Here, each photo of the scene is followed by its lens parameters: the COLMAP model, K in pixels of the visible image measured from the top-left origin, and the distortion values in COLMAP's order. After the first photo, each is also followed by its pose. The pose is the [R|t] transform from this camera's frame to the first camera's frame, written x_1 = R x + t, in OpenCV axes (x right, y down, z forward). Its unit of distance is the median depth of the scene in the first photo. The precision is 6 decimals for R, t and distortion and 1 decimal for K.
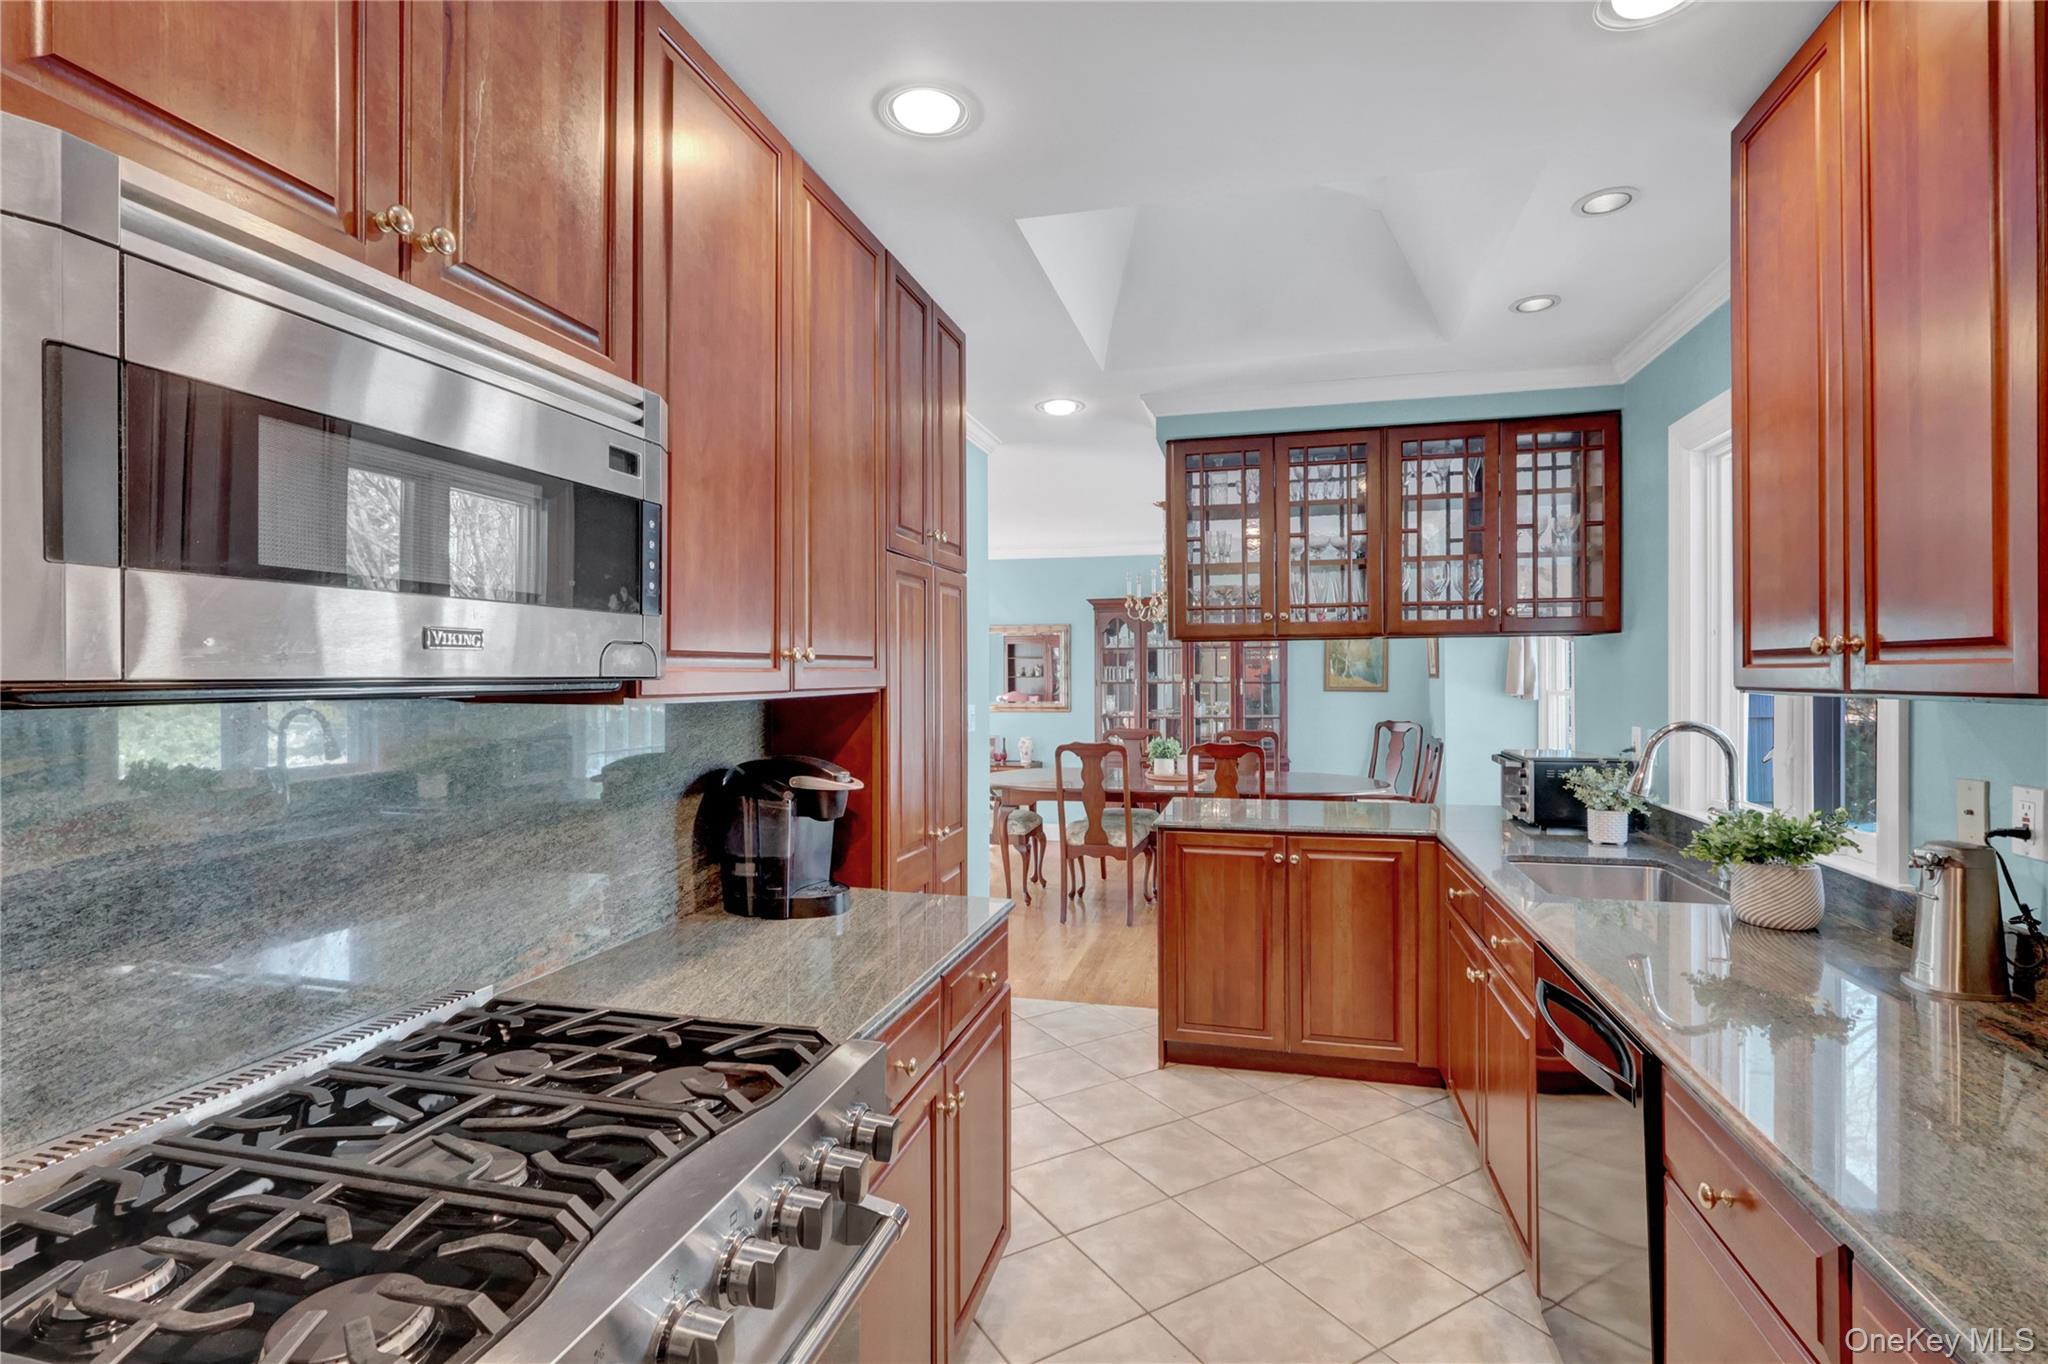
lens RADIAL K [[952.8, 0, 1026.5], [0, 952.8, 678.0], [0, 0, 1]] dist [-0.001289, 0.000065]
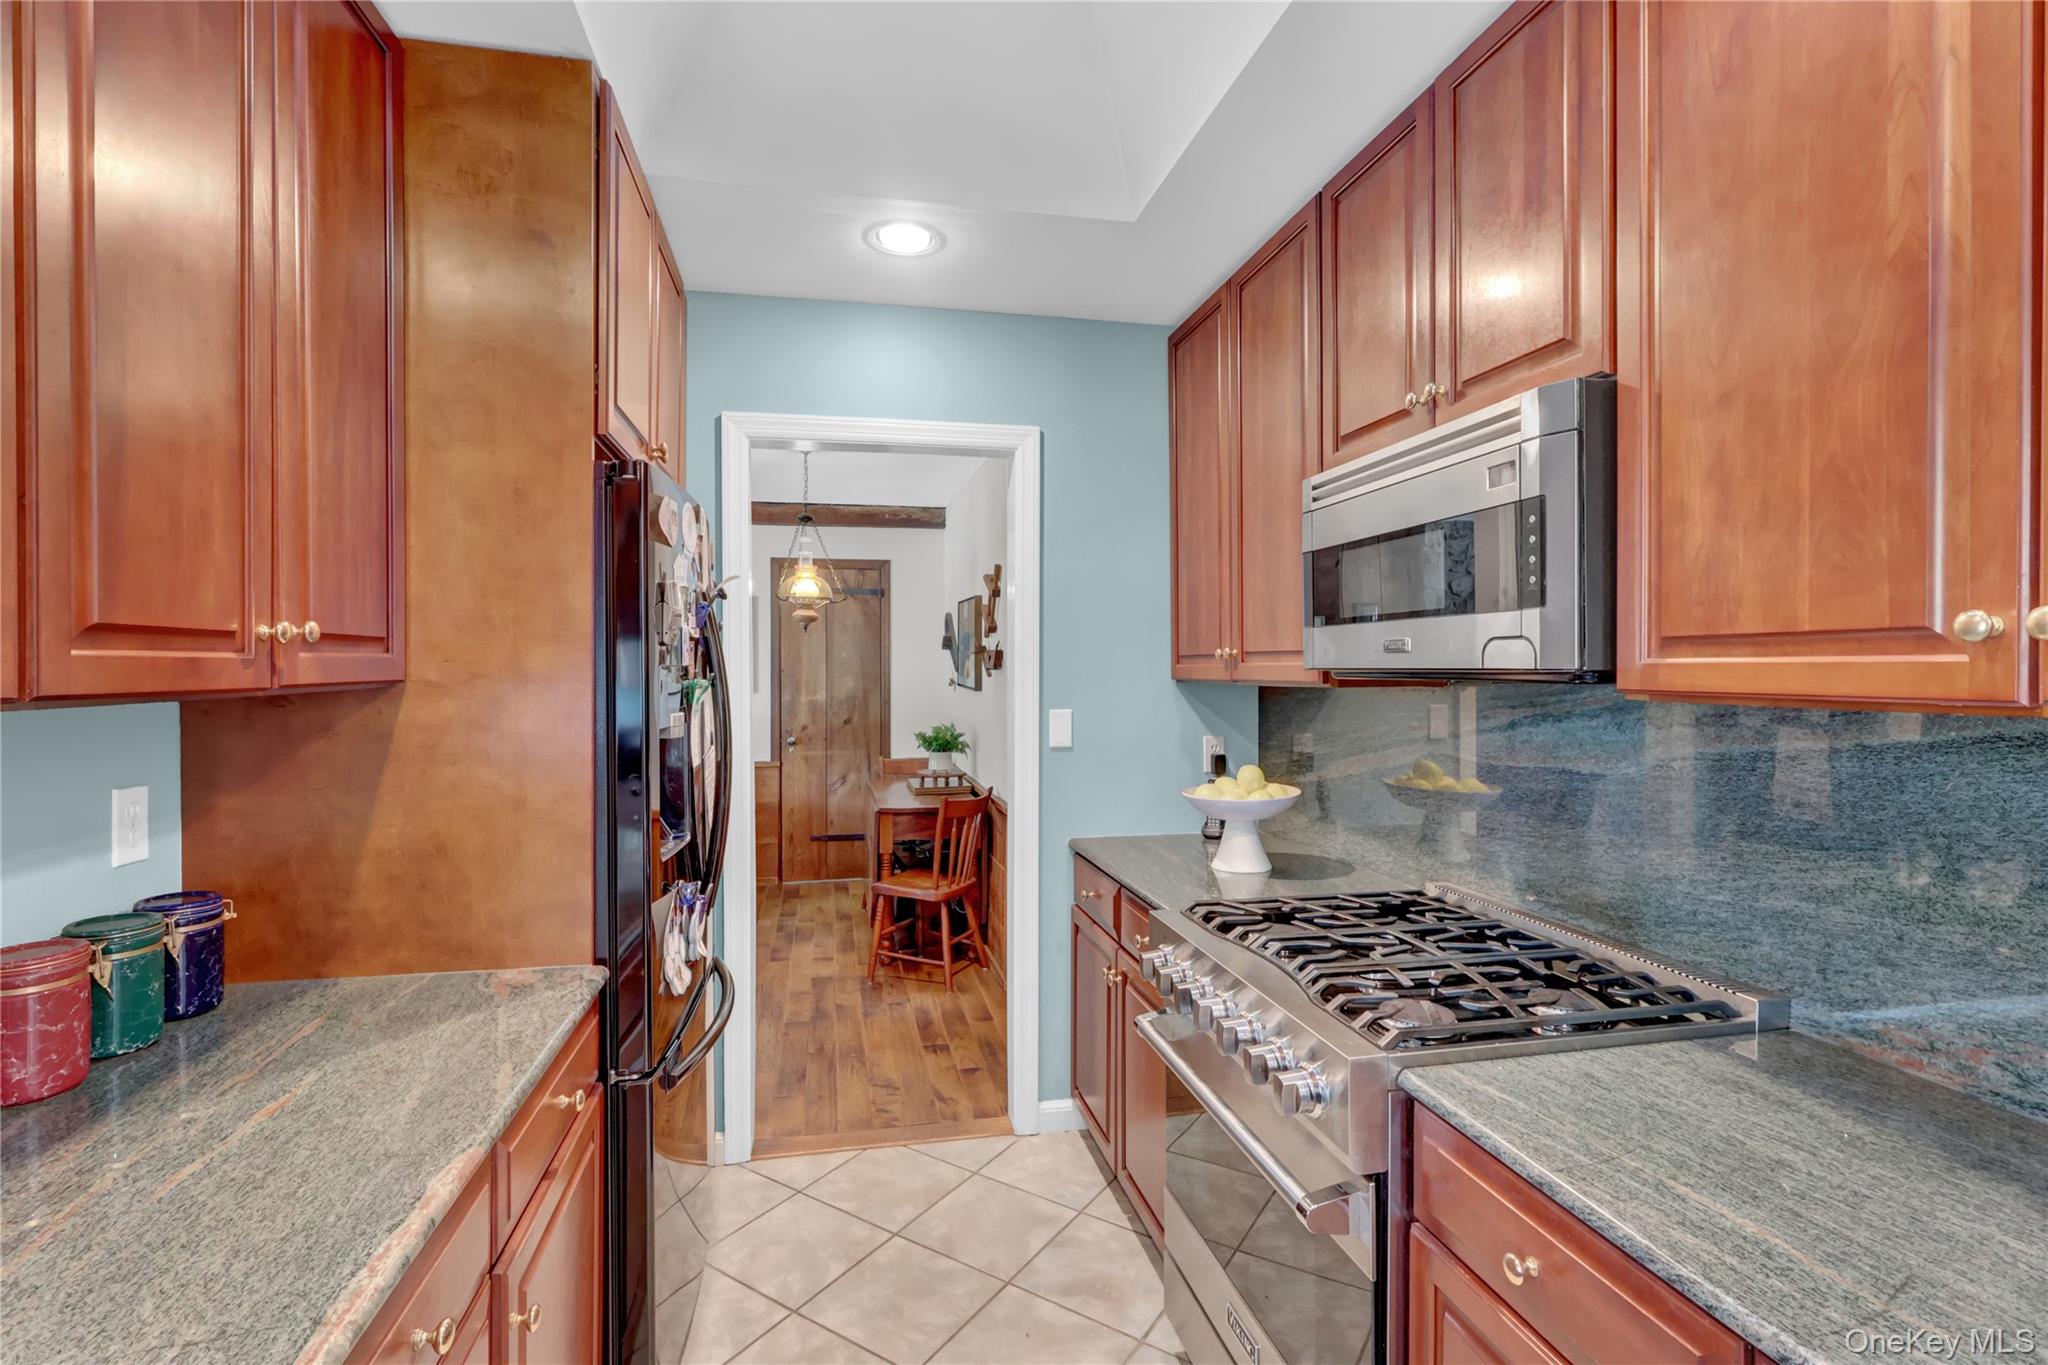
lens RADIAL K [[952.8, 0, 1026.5], [0, 952.8, 678.5], [0, 0, 1]] dist [-0.001289, 0.000065]
pose [[-0.893750, 0.007389, -0.448504, 0.592583], [-0.000219, 0.999857, 0.016907, -0.009101], [0.448565, 0.015209, -0.893621, 1.810392]]
